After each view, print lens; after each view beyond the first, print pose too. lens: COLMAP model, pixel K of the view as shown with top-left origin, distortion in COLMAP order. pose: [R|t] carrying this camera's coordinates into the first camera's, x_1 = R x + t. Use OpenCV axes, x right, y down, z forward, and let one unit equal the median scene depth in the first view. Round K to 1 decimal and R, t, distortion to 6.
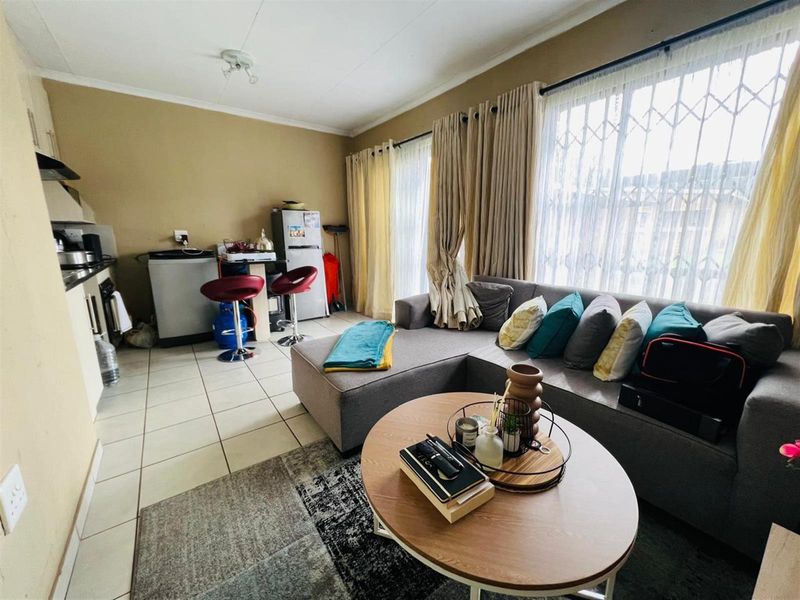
lens RADIAL K [[320.3, 0, 398.8], [0, 320.3, 299.1], [0, 0, 1]] dist [0.001495, 0.000317]
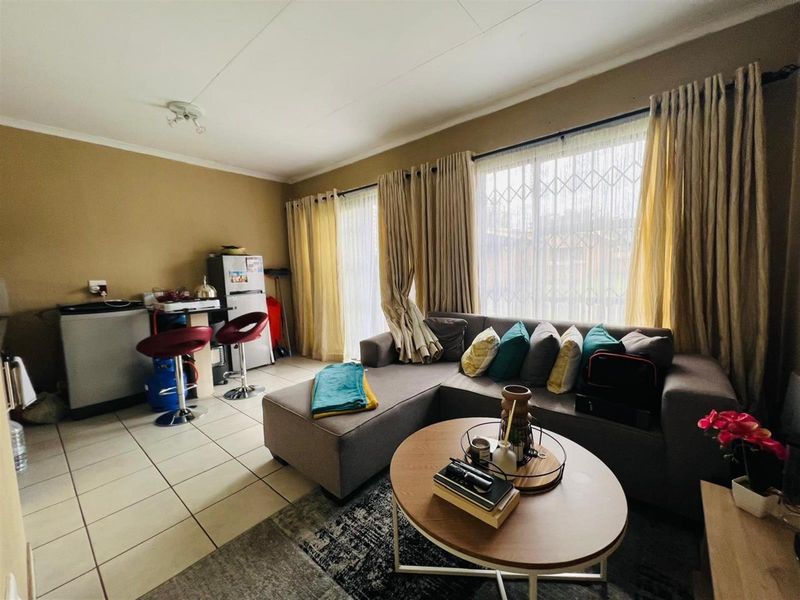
lens RADIAL K [[320.3, 0, 399.5], [0, 320.3, 299.2], [0, 0, 1]] dist [0.001495, 0.000317]
pose [[0.971256, -0.049557, 0.232819, -0.137186], [0.075880, 0.991520, -0.105498, -0.011345], [-0.225617, 0.120132, 0.966781, -0.050185]]
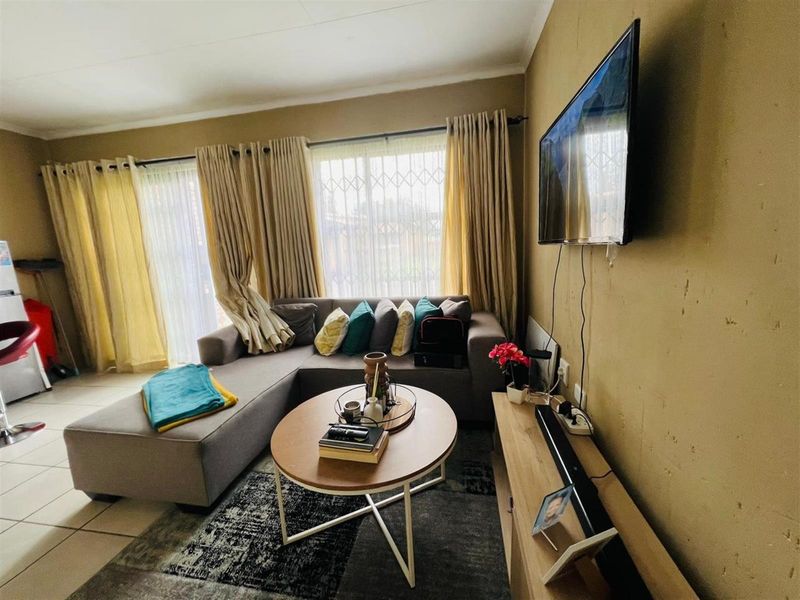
lens RADIAL K [[320.3, 0, 399.2], [0, 320.3, 298.9], [0, 0, 1]] dist [0.001495, 0.000317]
pose [[0.728636, -0.141315, 0.670164, -0.211396], [0.182789, 0.983115, 0.008569, -0.011395], [-0.660059, 0.116255, 0.742163, -0.079866]]
